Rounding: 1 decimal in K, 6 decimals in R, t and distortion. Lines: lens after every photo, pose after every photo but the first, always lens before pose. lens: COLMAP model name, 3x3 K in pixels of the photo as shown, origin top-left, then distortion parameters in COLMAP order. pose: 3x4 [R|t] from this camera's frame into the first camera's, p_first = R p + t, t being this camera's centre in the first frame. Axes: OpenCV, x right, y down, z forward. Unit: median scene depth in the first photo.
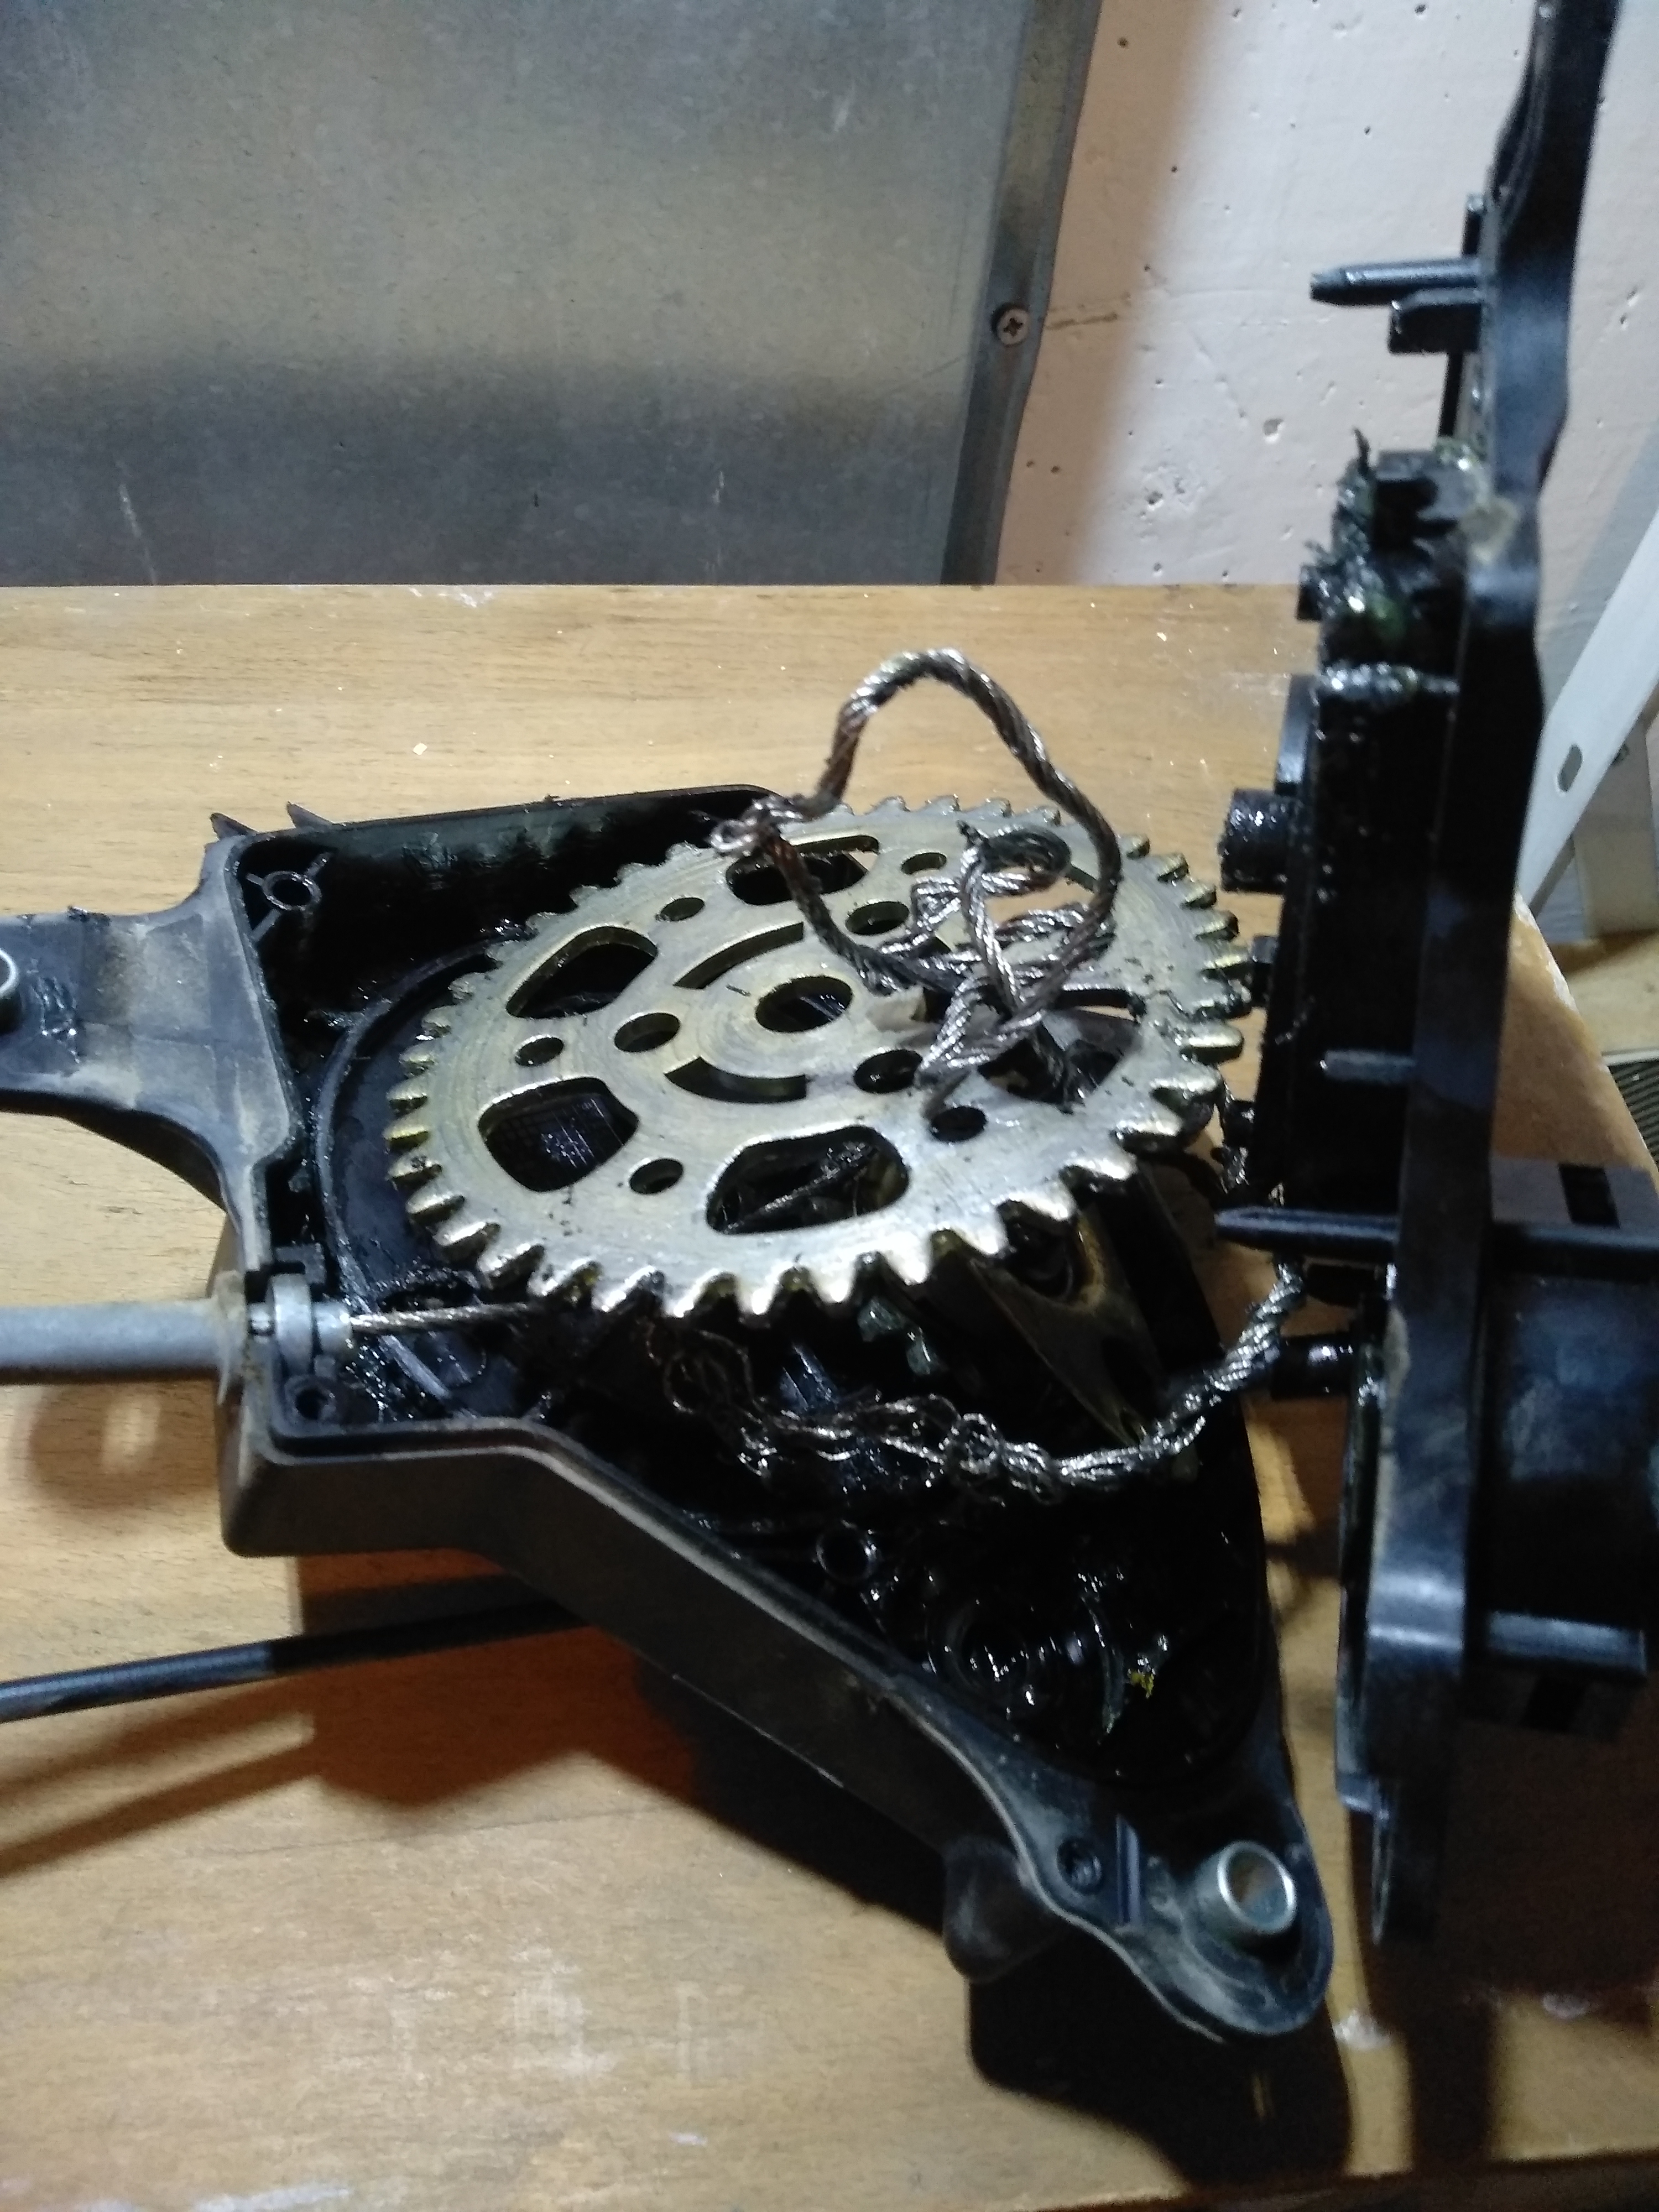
lens RADIAL K [[1725.0, 0, 829.5], [0, 1725.0, 1106.0], [0, 0, 1]] dist [0.028705, -0.096090]
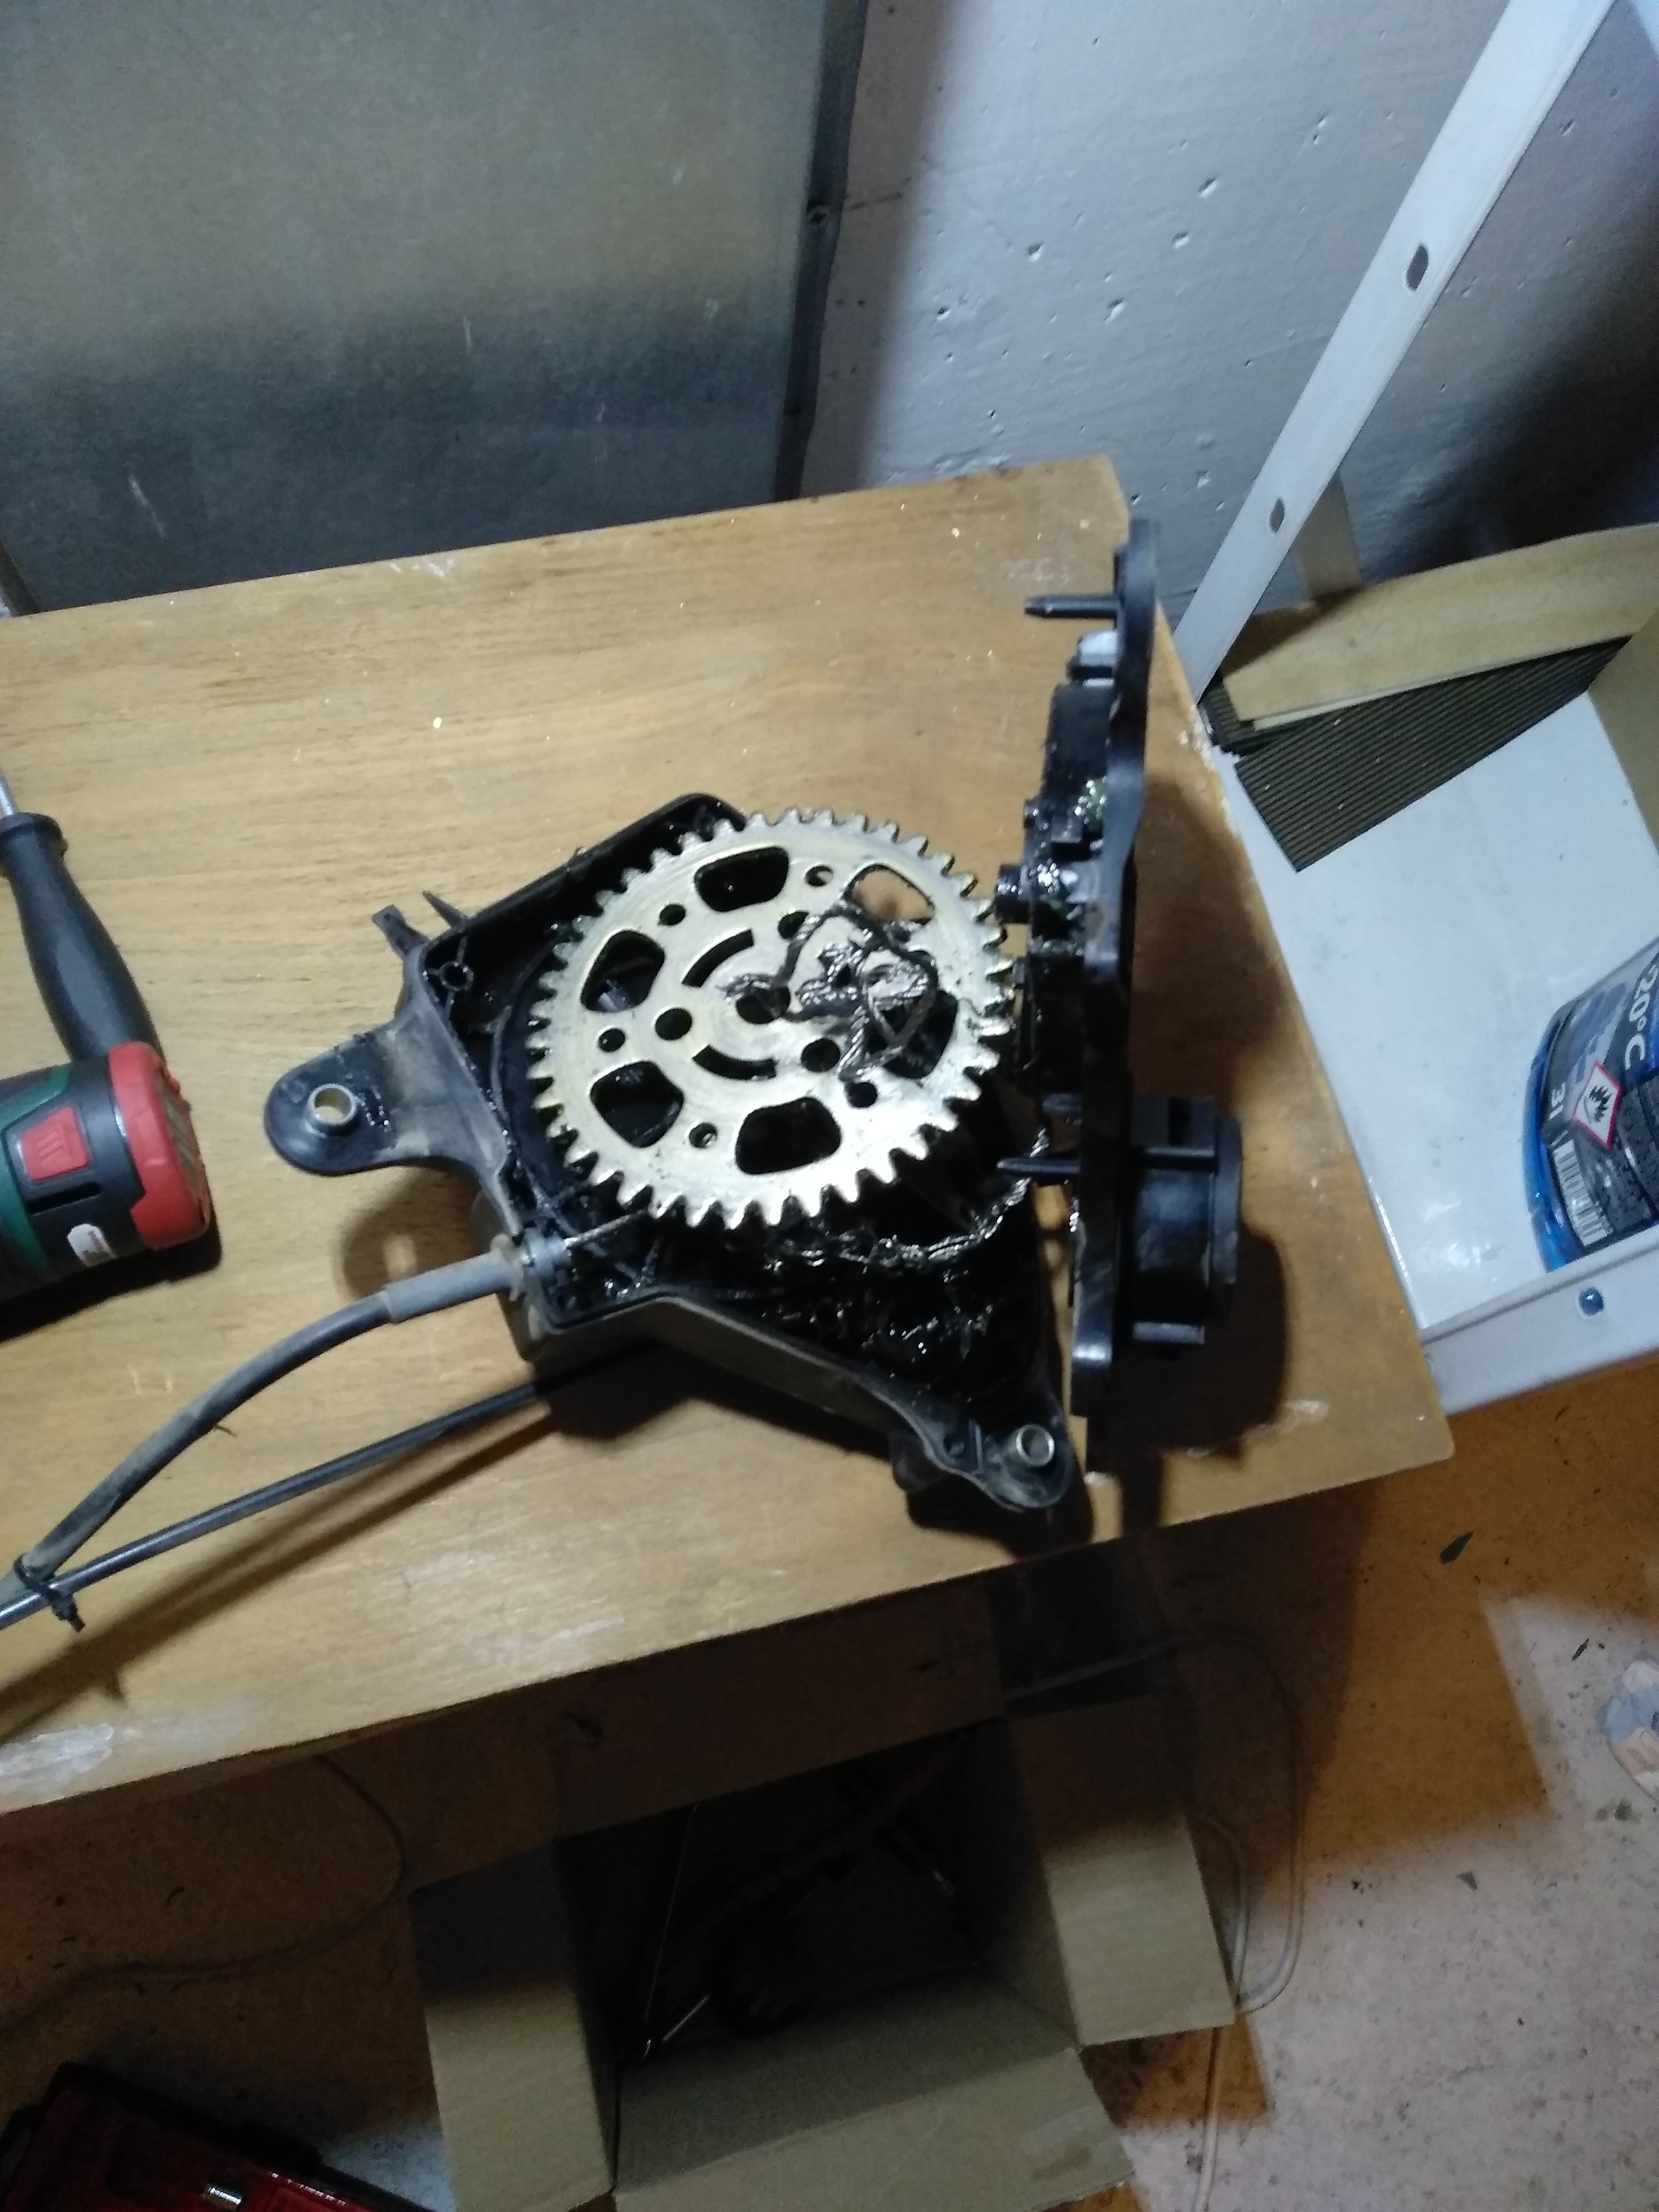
lens RADIAL K [[1725.0, 0, 829.5], [0, 1725.0, 1106.0], [0, 0, 1]] dist [0.028705, -0.096090]
pose [[0.990575, -0.123490, 0.059257, -0.070048], [0.094594, 0.929654, 0.356083, -0.617988], [-0.099061, -0.347122, 0.932574, -0.708323]]
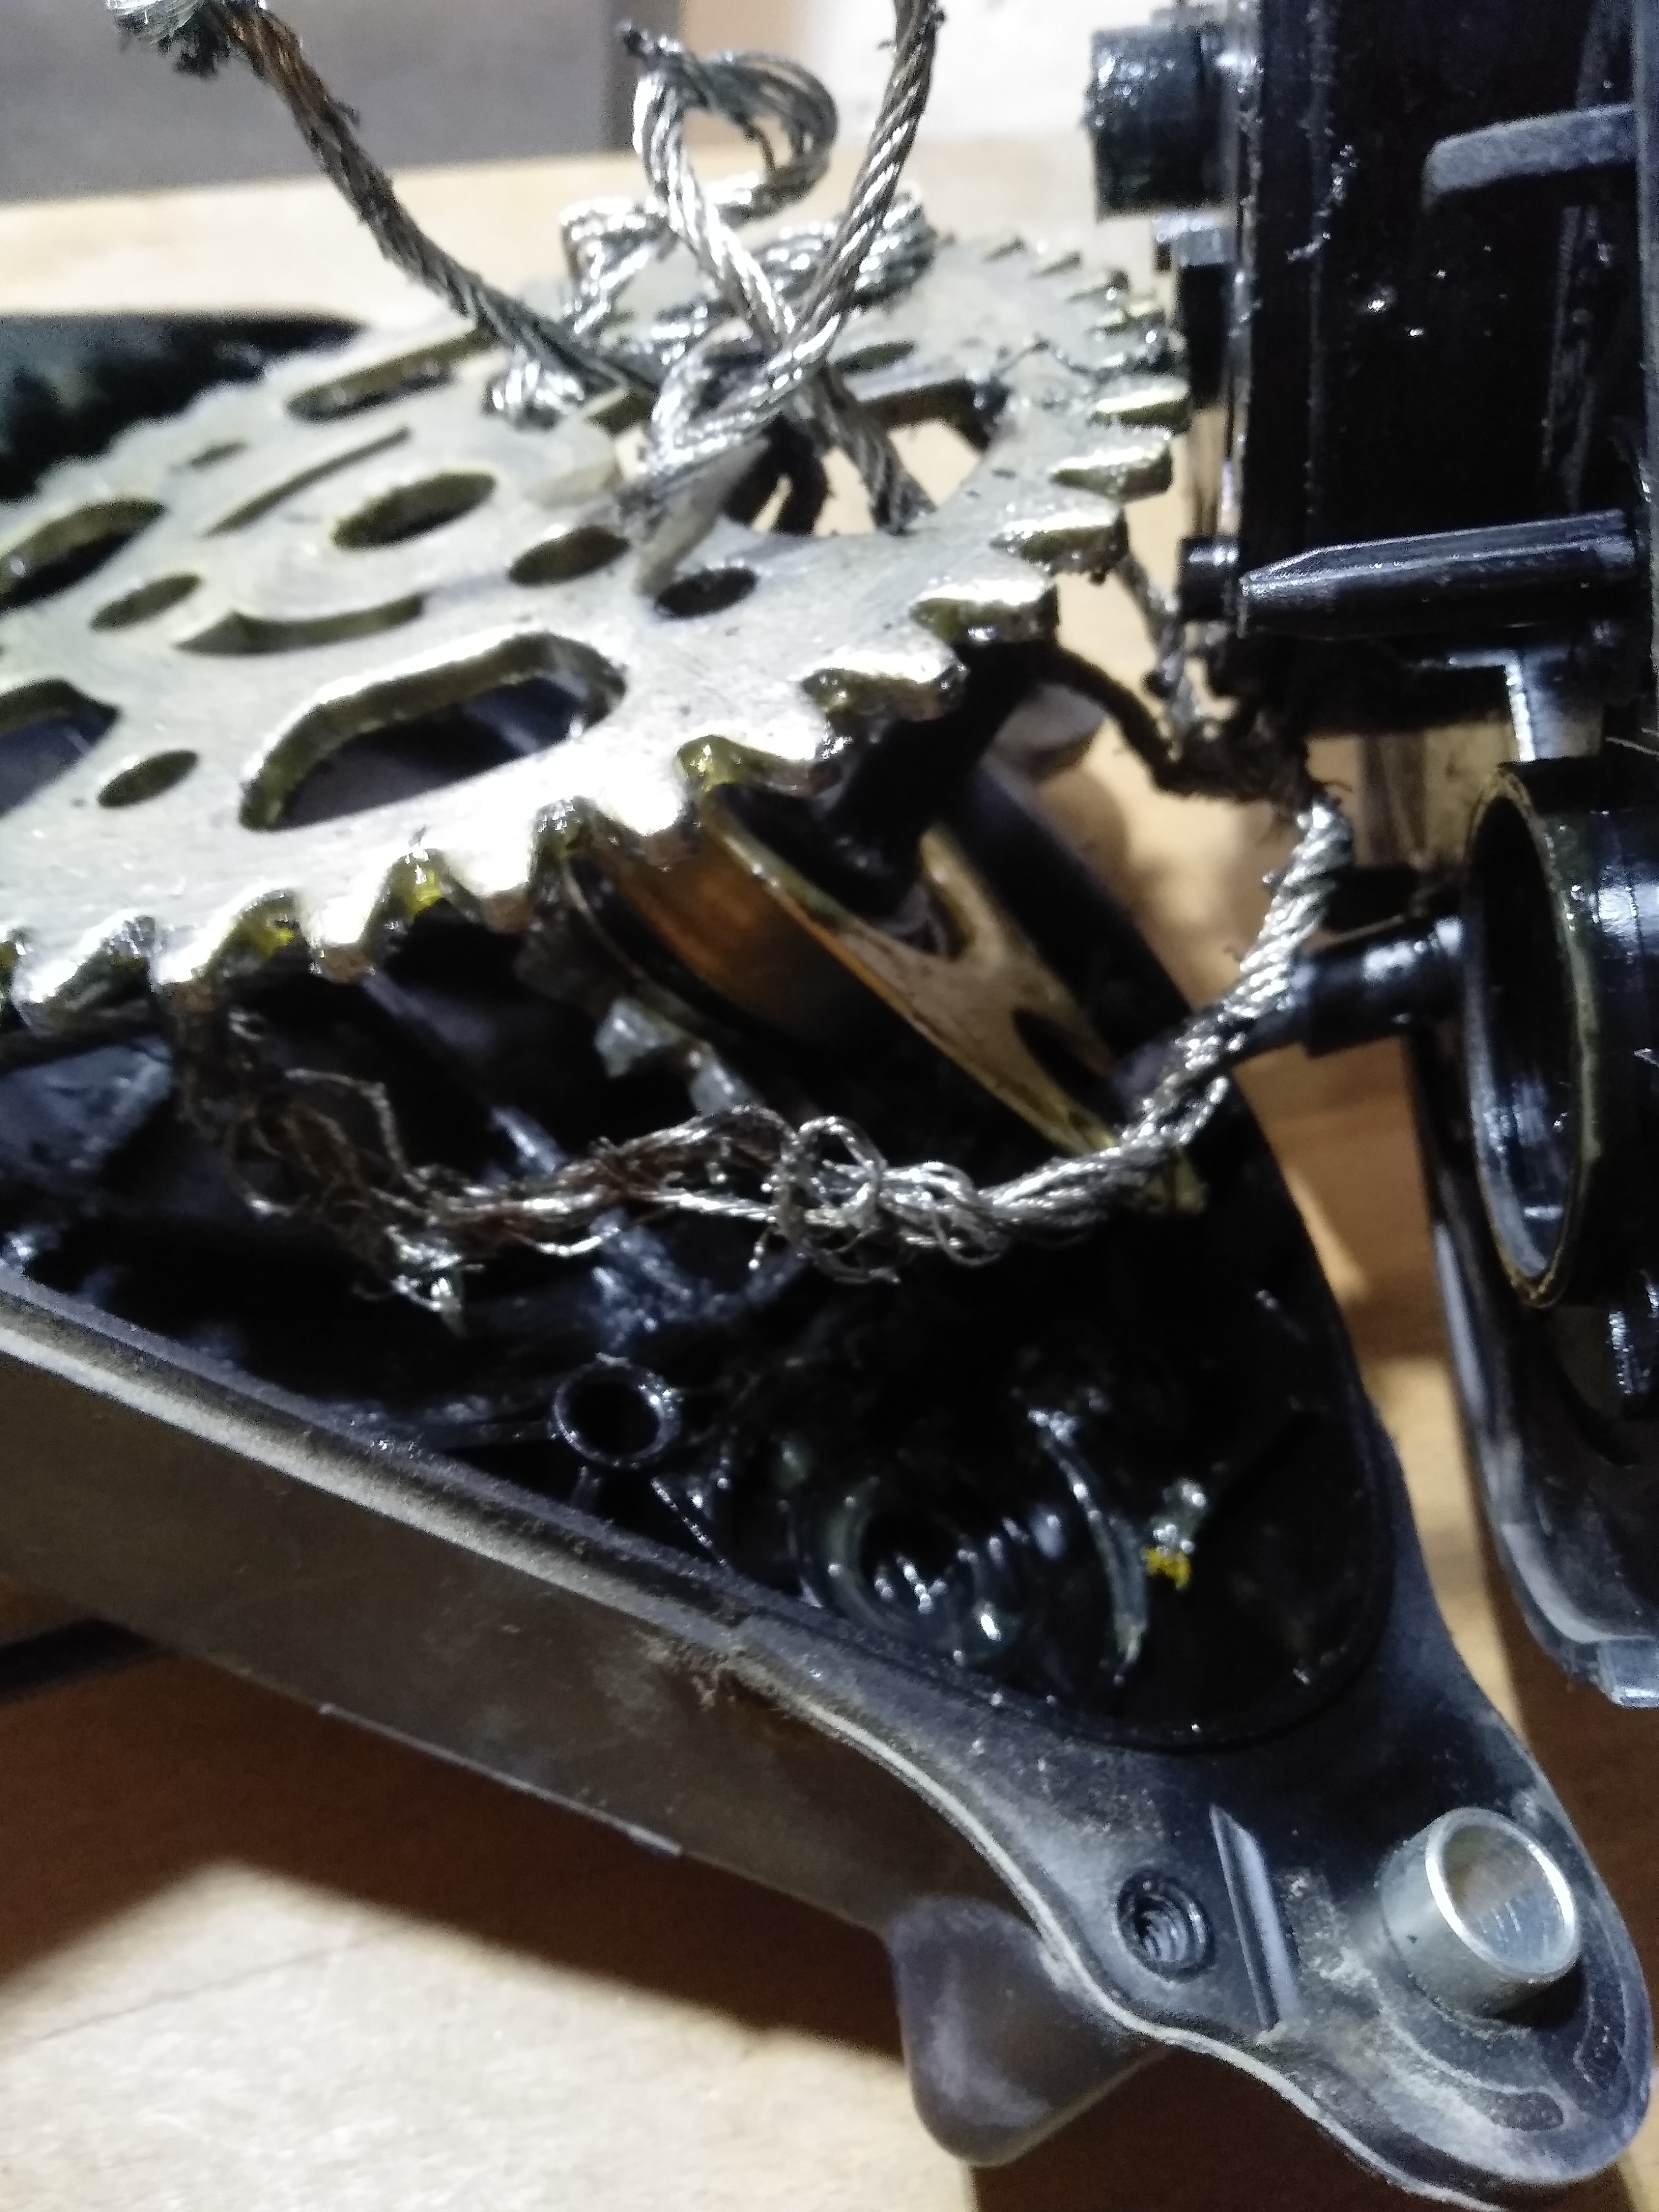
lens RADIAL K [[1878.6, 0, 829.5], [0, 1878.6, 1106.0], [0, 0, 1]] dist [0.003897, -0.071953]
pose [[0.981903, -0.155398, 0.108246, 0.024006], [0.151580, 0.987522, 0.042706, 0.141636], [-0.113532, -0.025525, 0.993206, 0.403116]]
